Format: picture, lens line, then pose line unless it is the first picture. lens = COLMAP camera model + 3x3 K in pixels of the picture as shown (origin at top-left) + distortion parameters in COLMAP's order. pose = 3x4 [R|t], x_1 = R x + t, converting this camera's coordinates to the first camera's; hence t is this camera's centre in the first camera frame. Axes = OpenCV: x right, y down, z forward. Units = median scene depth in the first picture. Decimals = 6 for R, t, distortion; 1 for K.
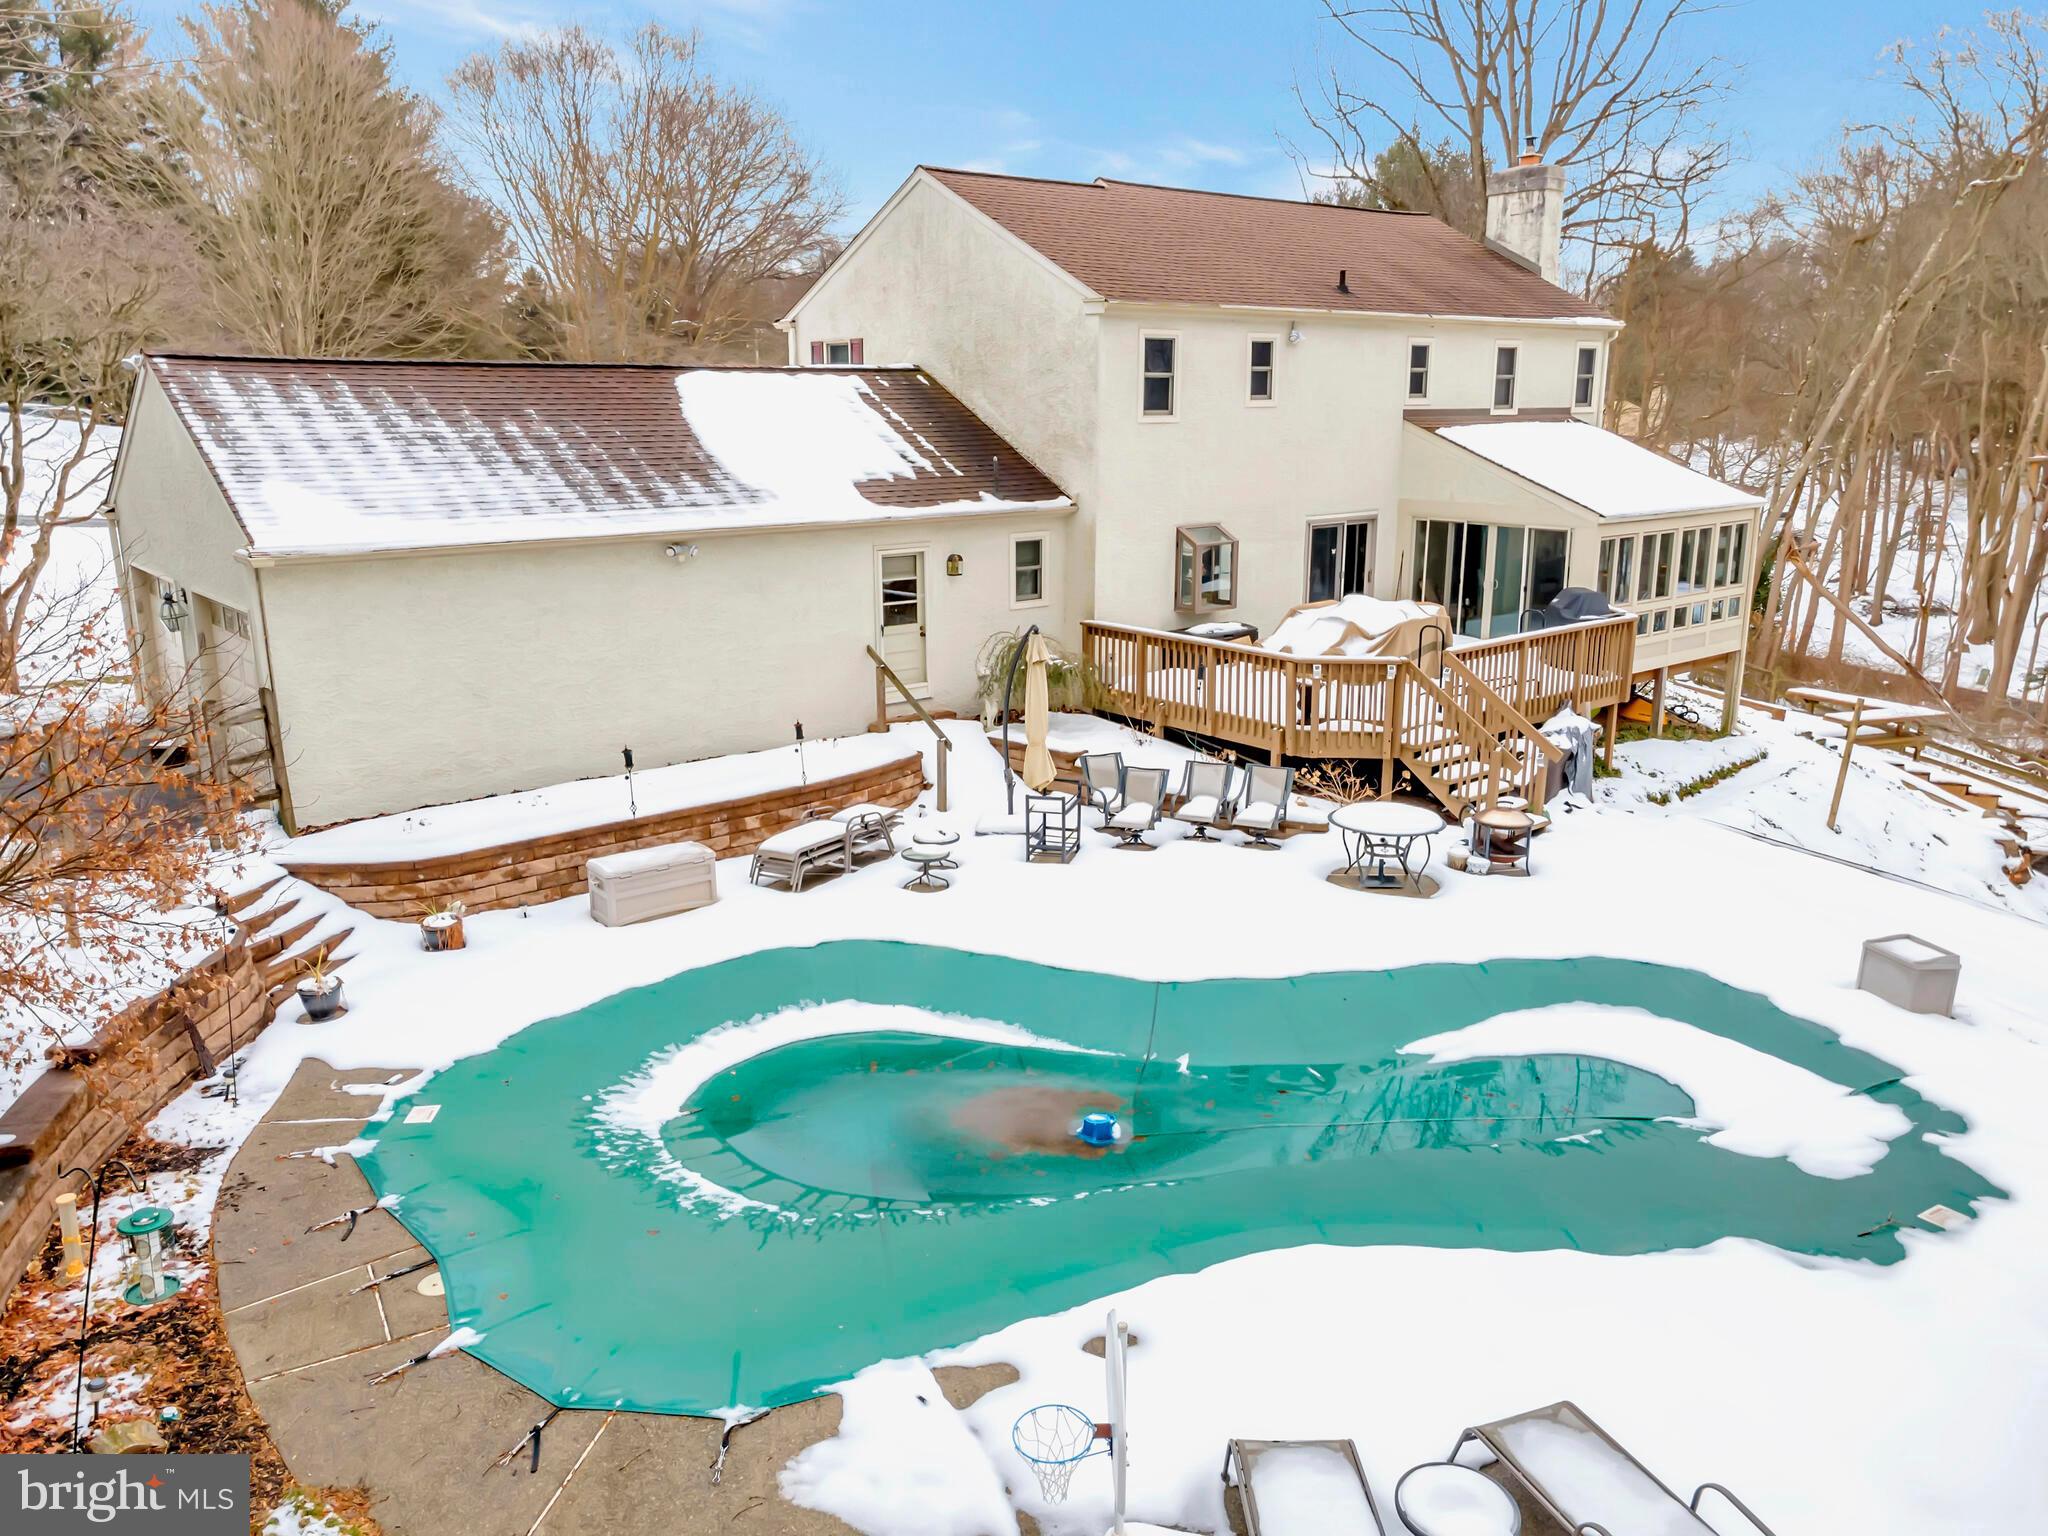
lens RADIAL K [[1474.5, 0, 1005.5], [0, 1474.5, 762.1], [0, 0, 1]] dist [0.055938, 0.005568]
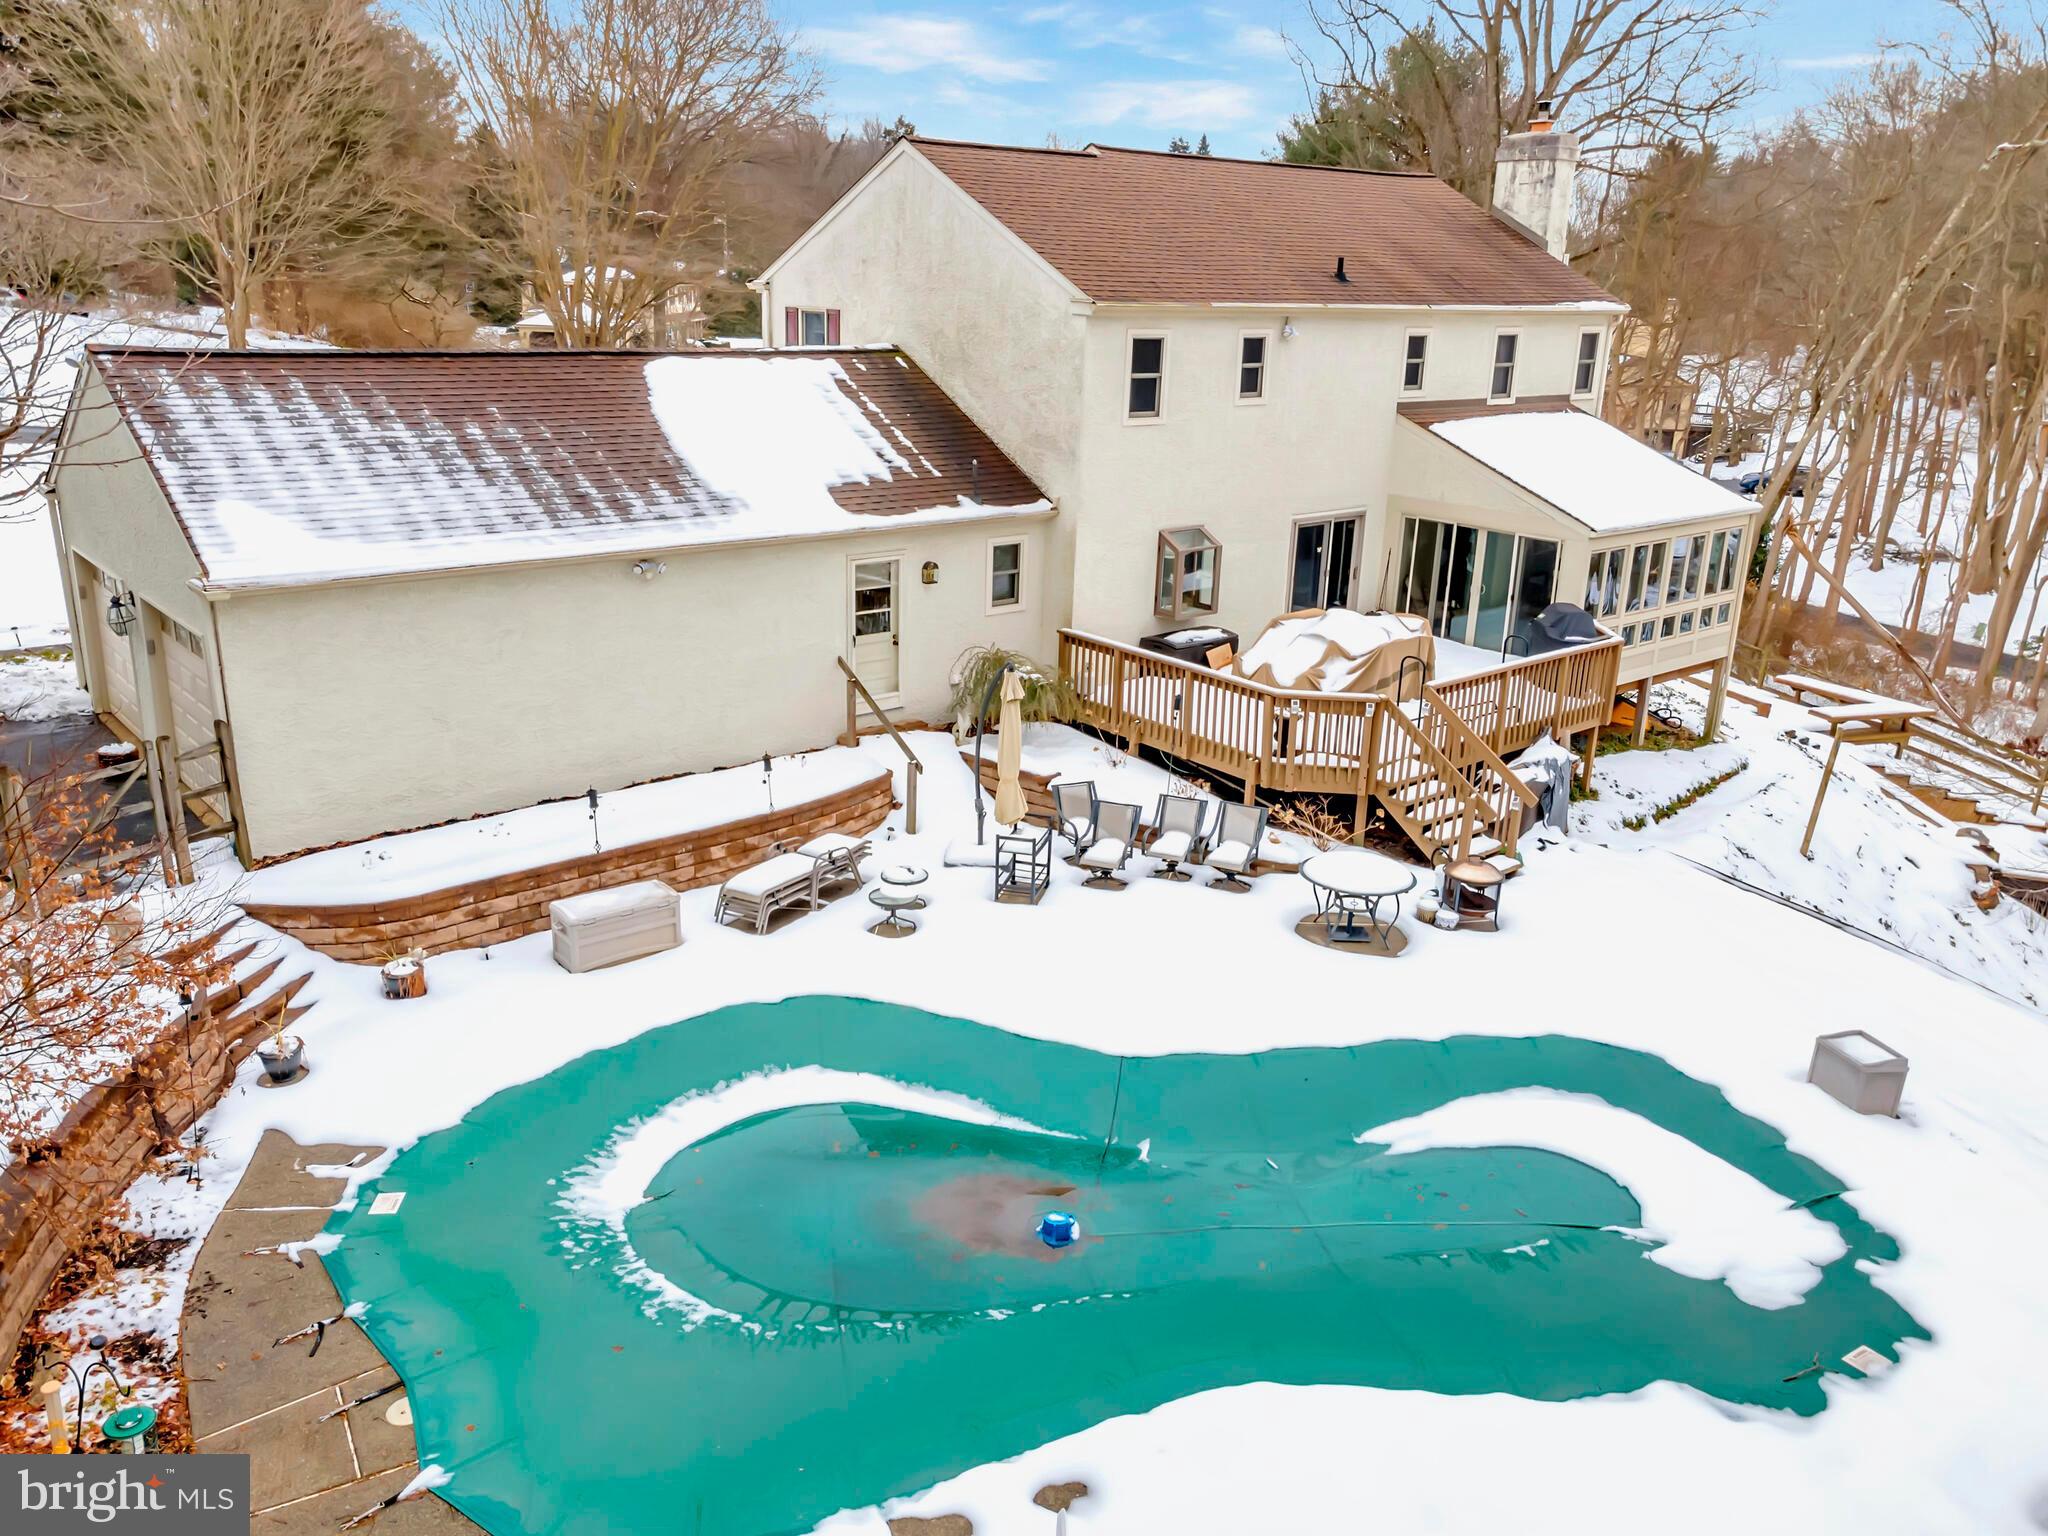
lens RADIAL K [[1536.6, 0, 1003.8], [0, 1536.6, 744.5], [0, 0, 1]] dist [0.059102, 0.001061]
pose [[0.999448, 0.027221, 0.019062, -0.002299], [-0.028450, 0.997314, 0.067498, -0.101772], [-0.017173, -0.068003, 0.997537, -0.022772]]
